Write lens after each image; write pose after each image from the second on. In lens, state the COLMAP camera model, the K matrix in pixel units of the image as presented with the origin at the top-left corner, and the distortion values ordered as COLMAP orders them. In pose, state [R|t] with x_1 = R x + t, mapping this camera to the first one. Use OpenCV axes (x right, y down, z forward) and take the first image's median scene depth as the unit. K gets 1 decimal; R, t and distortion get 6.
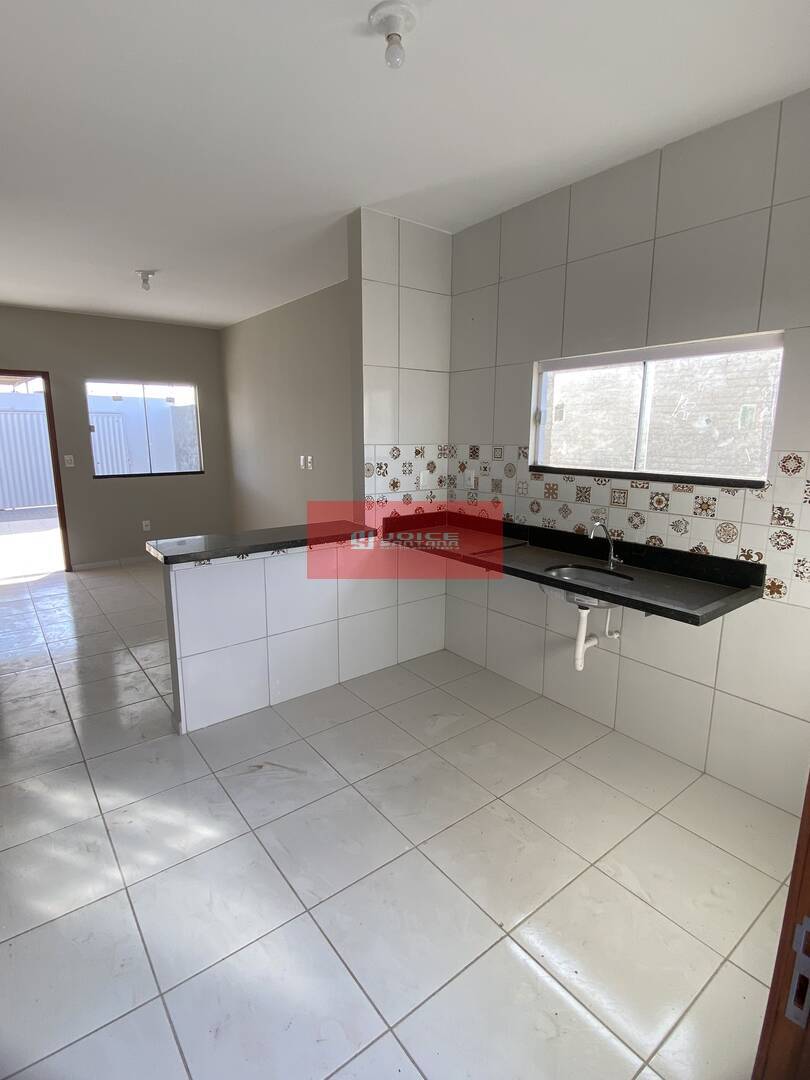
lens RADIAL K [[534.5, 0, 399.9], [0, 534.5, 533.0], [0, 0, 1]] dist [0.005503, -0.018130]
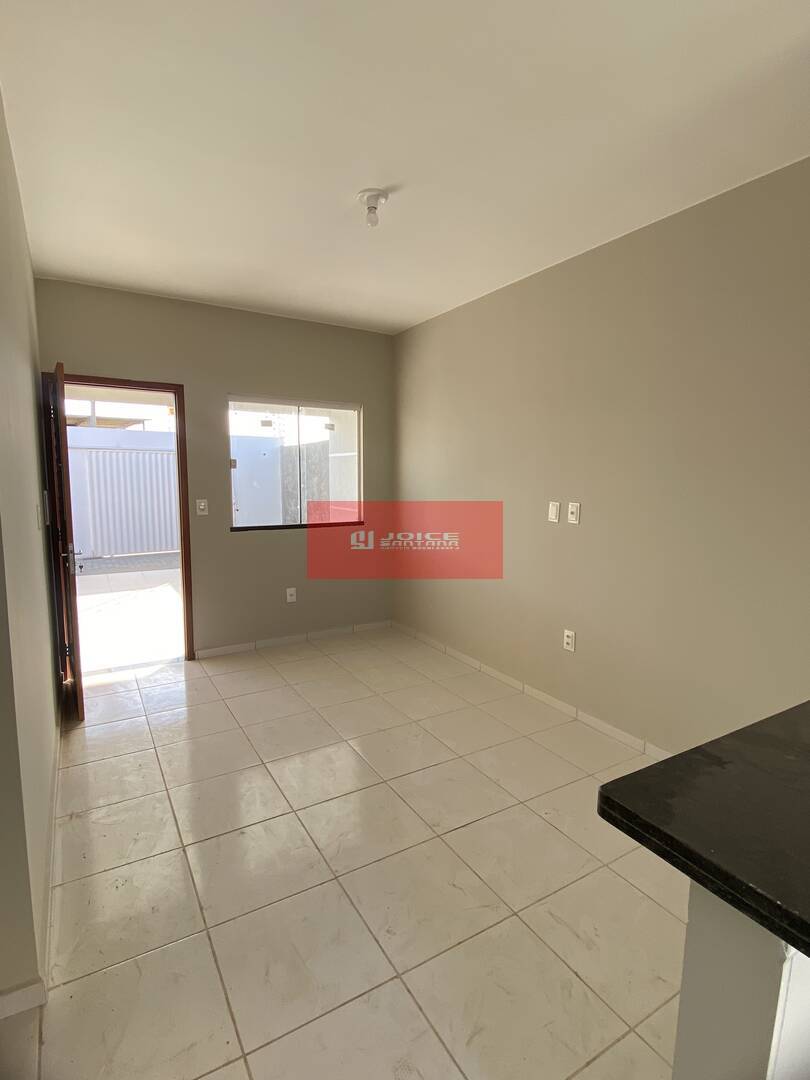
lens RADIAL K [[534.5, 0, 405.7], [0, 534.5, 533.7], [0, 0, 1]] dist [0.005503, -0.018130]
pose [[0.993353, 0.013709, -0.114288, -0.504323], [-0.022928, 0.996552, -0.079743, -0.091490], [0.112800, 0.081833, 0.990242, 0.612098]]
